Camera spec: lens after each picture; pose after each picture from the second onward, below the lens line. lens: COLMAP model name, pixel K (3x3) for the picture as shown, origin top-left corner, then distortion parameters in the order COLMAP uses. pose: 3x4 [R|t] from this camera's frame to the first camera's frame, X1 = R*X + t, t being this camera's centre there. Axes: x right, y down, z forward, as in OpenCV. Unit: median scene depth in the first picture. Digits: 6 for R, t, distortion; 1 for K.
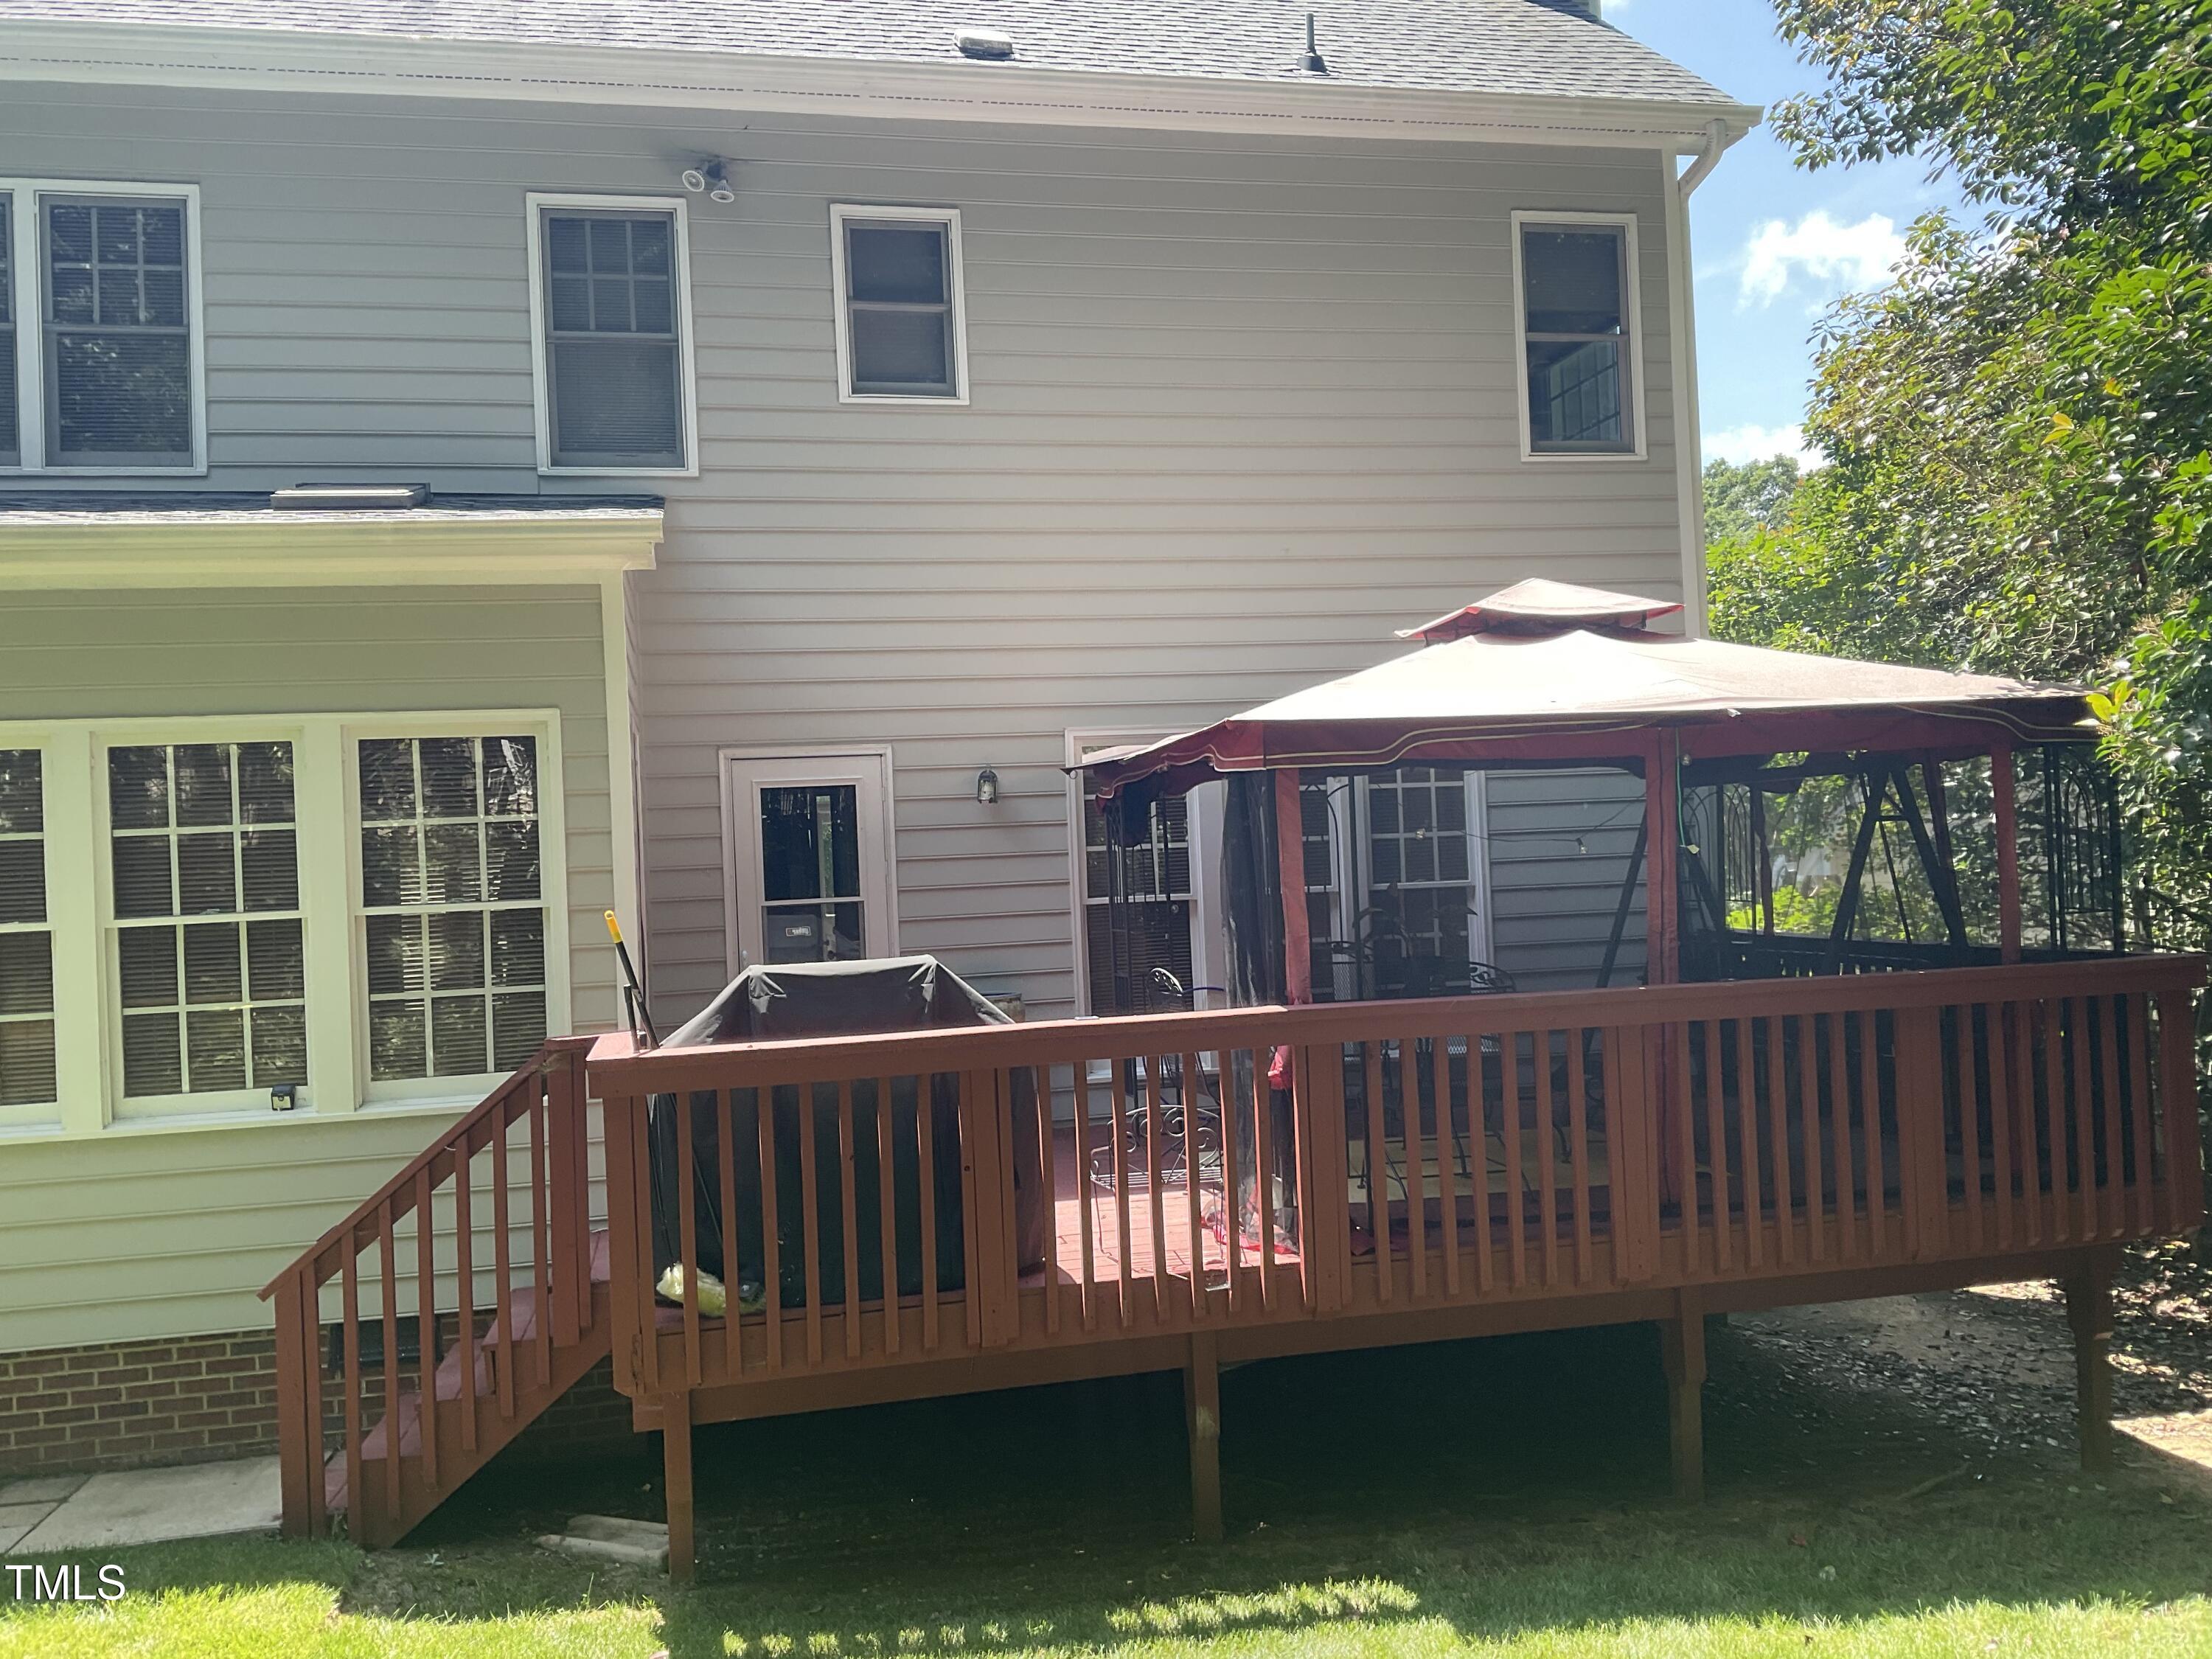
lens RADIAL K [[1800.9, 0, 1106.0], [0, 1800.9, 829.5], [0, 0, 1]] dist [0.063830, -0.129474]
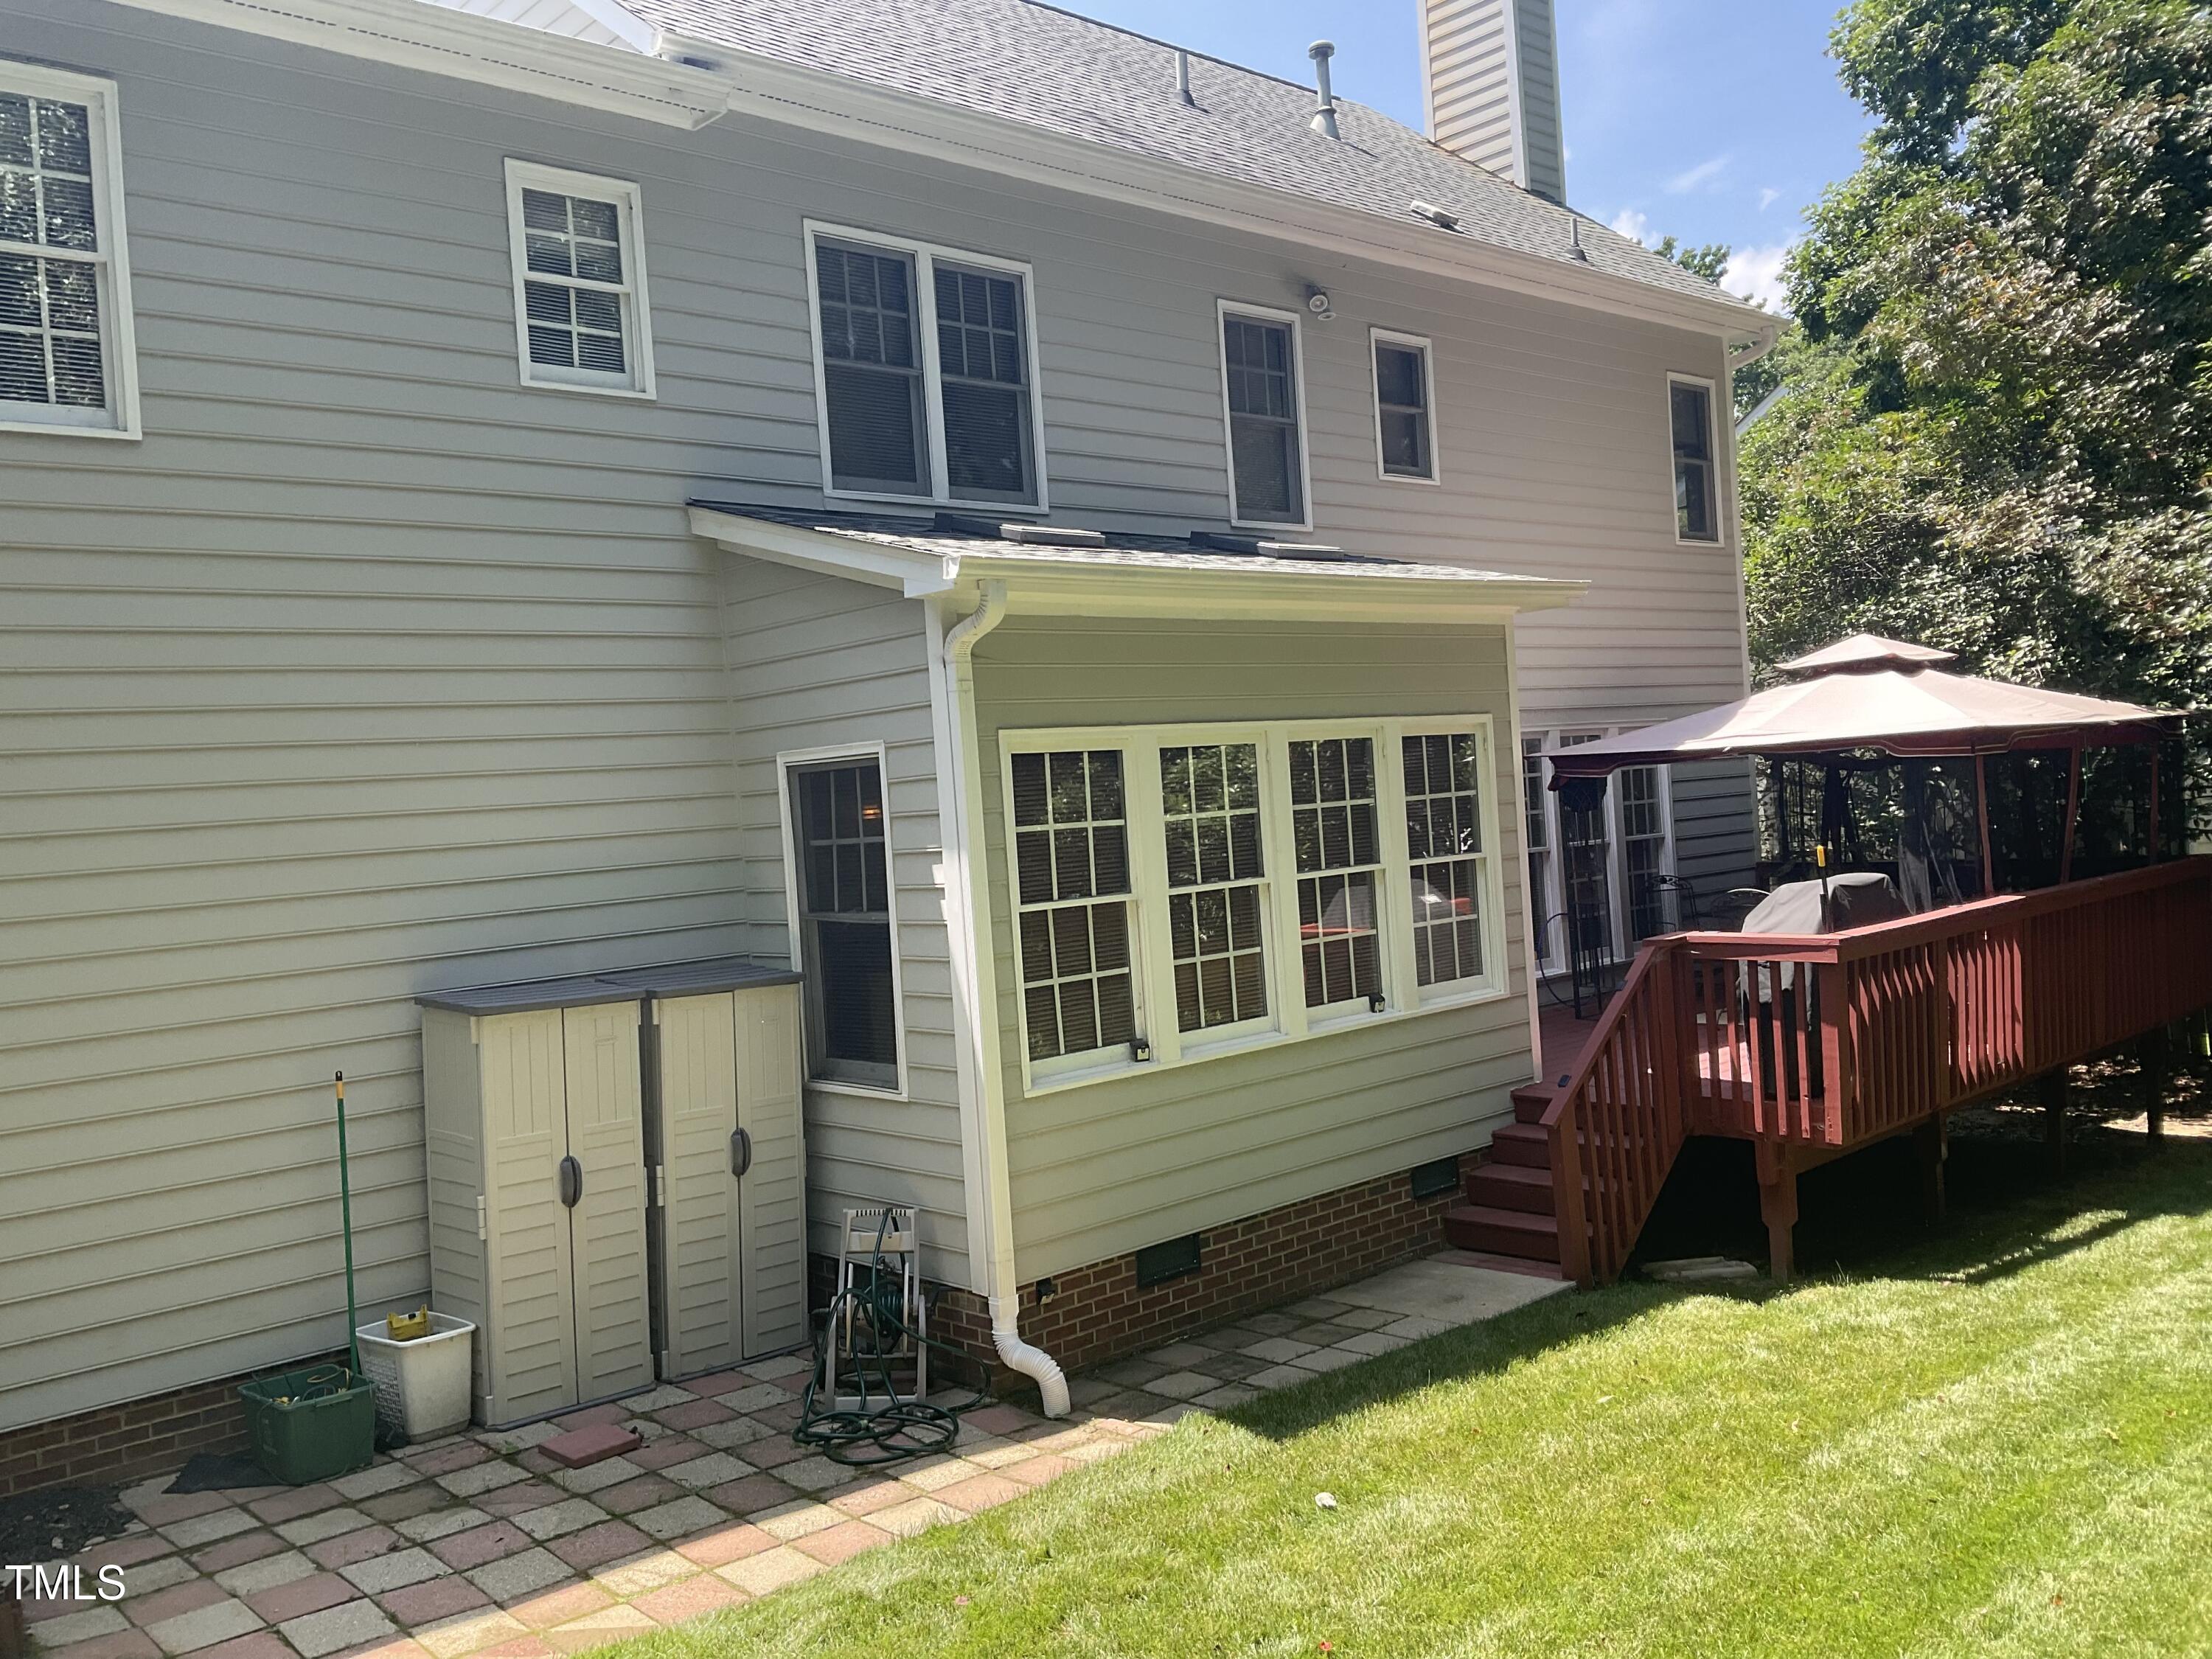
lens RADIAL K [[1800.9, 0, 1106.0], [0, 1800.9, 829.5], [0, 0, 1]] dist [0.063830, -0.129474]
pose [[0.872764, -0.022000, 0.487647, -1.275824], [0.018308, 0.999756, 0.012336, -0.001188], [-0.487800, -0.001839, 0.872954, -0.068203]]
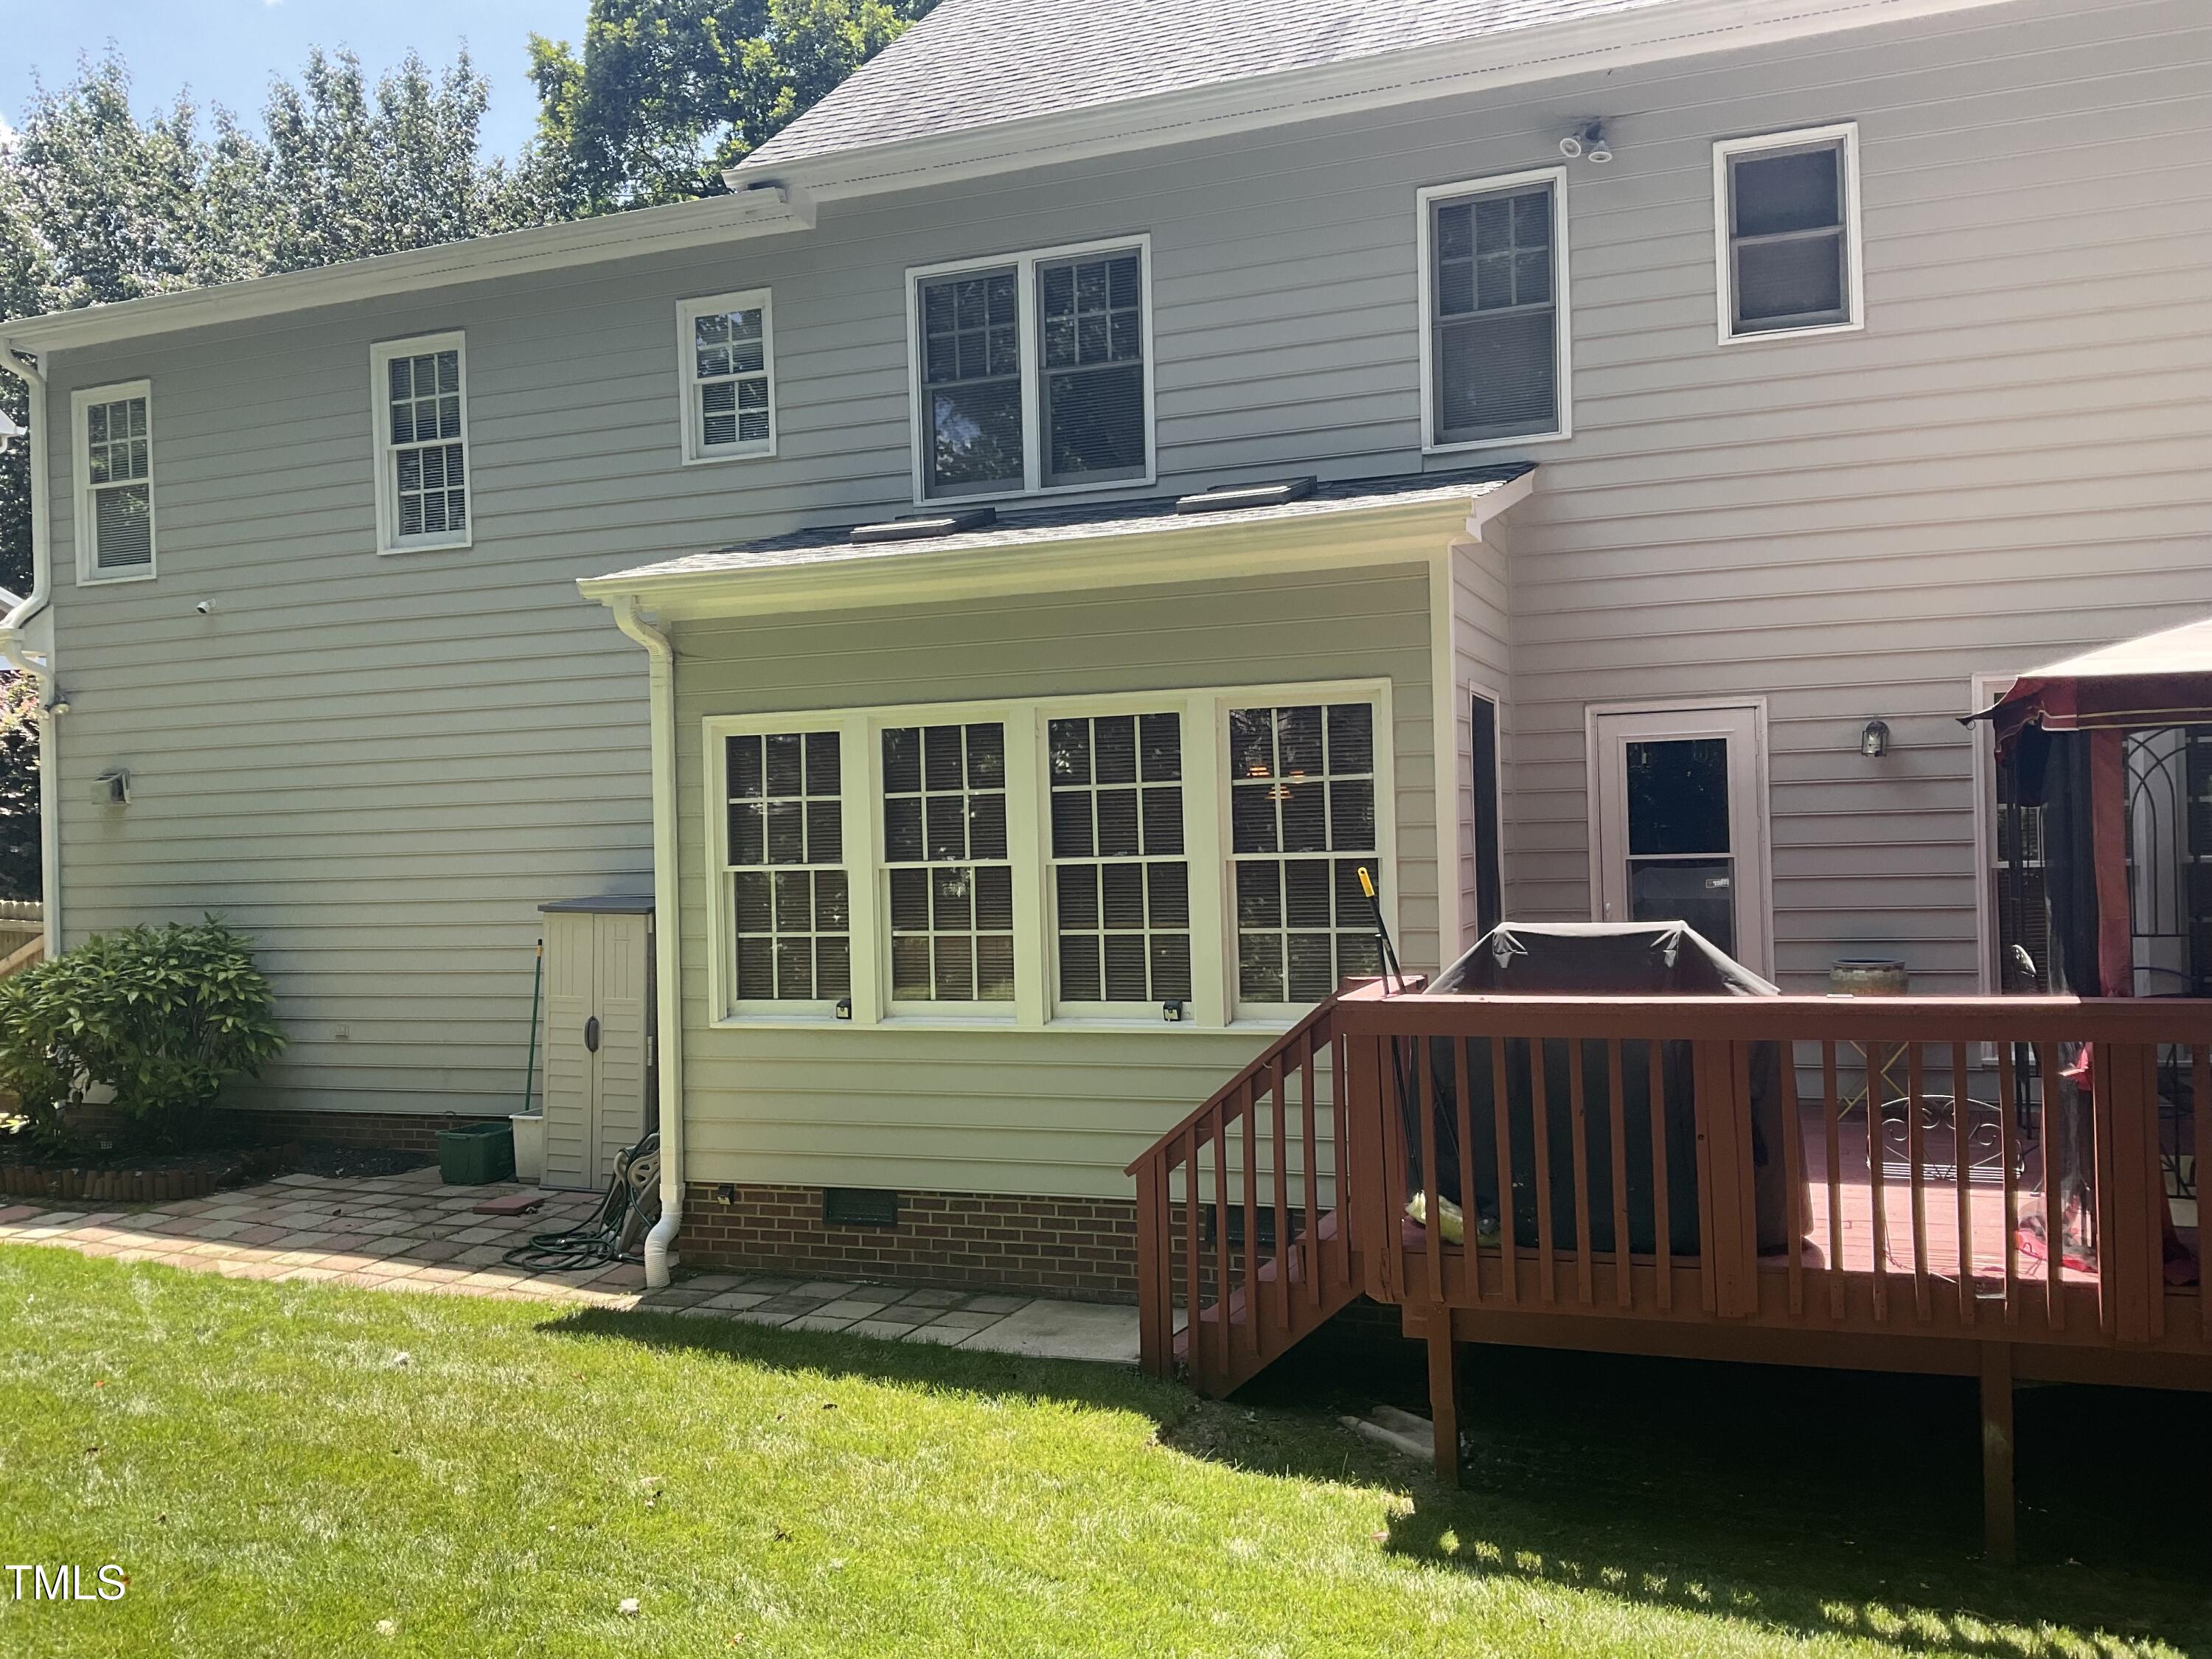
lens RADIAL K [[1800.9, 0, 1106.0], [0, 1800.9, 829.5], [0, 0, 1]] dist [0.063830, -0.129474]
pose [[0.833714, 0.020466, -0.551817, 0.162315], [0.000379, 0.999292, 0.037634, -0.016275], [0.552197, -0.031585, 0.833115, -0.009483]]
